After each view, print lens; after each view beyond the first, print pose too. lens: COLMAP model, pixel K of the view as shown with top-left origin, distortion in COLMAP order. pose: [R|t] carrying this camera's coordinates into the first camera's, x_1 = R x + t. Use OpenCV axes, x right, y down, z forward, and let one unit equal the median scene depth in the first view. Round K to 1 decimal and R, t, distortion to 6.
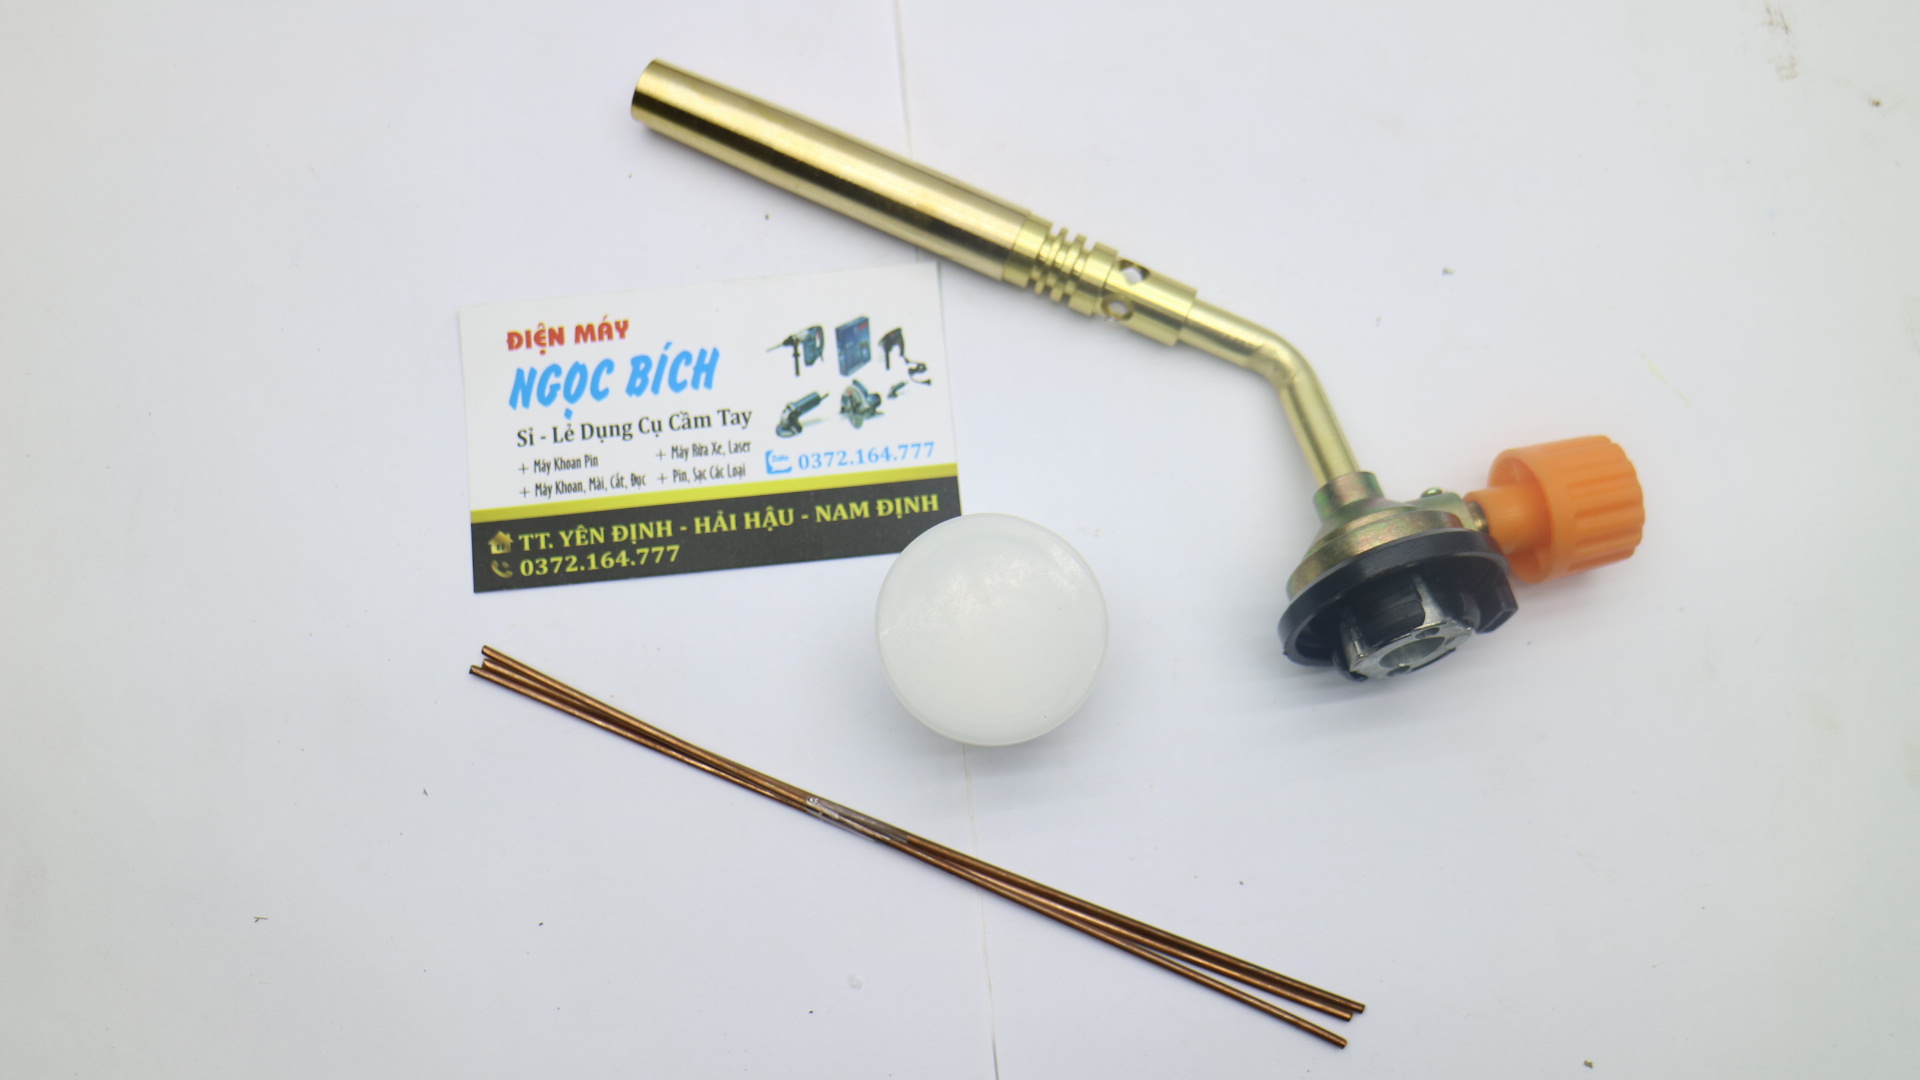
lens RADIAL K [[1653.6, 0, 977.2], [0, 1653.6, 537.3], [0, 0, 1]] dist [-0.167632, 0.135216]
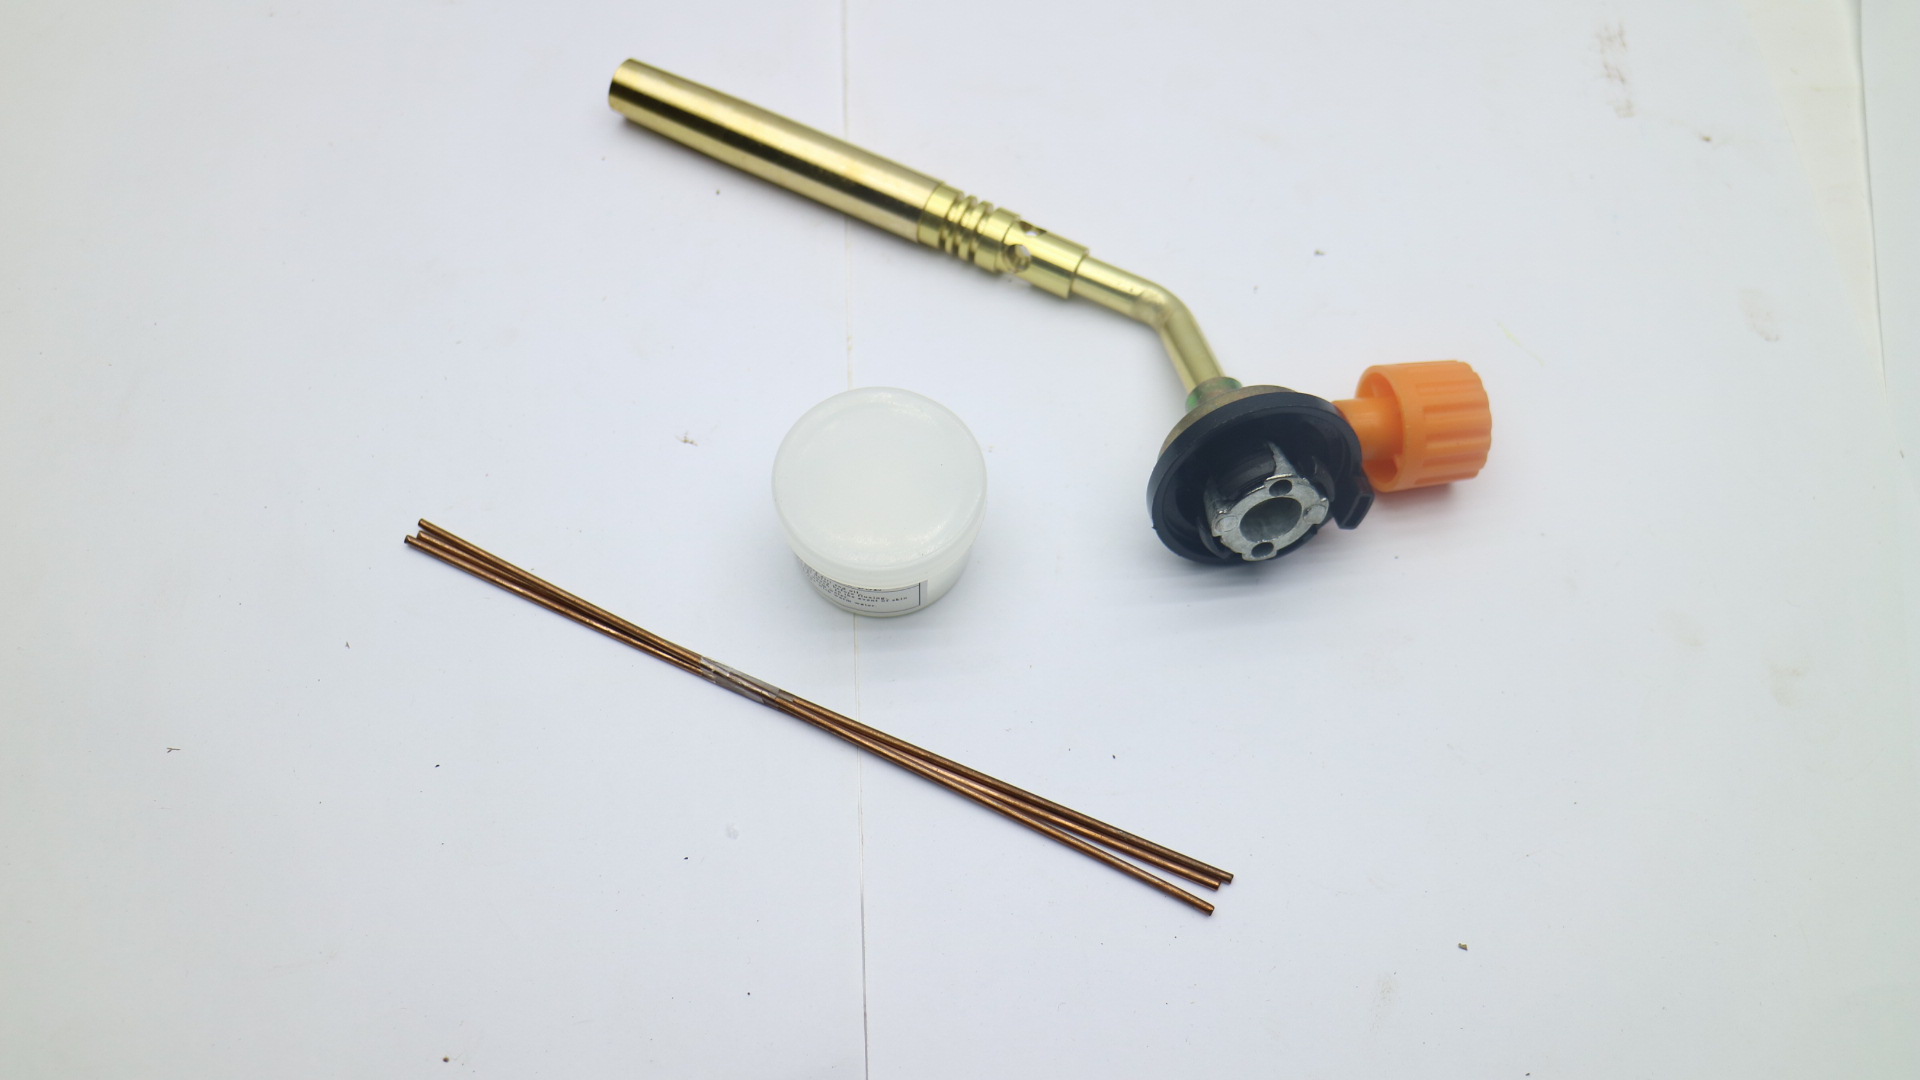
lens RADIAL K [[1653.6, 0, 977.2], [0, 1653.6, 537.3], [0, 0, 1]] dist [-0.167632, 0.135216]
pose [[0.999050, 0.033449, -0.027943, 0.099614], [-0.039665, 0.963484, -0.264810, 0.354502], [0.018065, 0.265667, 0.963896, -0.035317]]
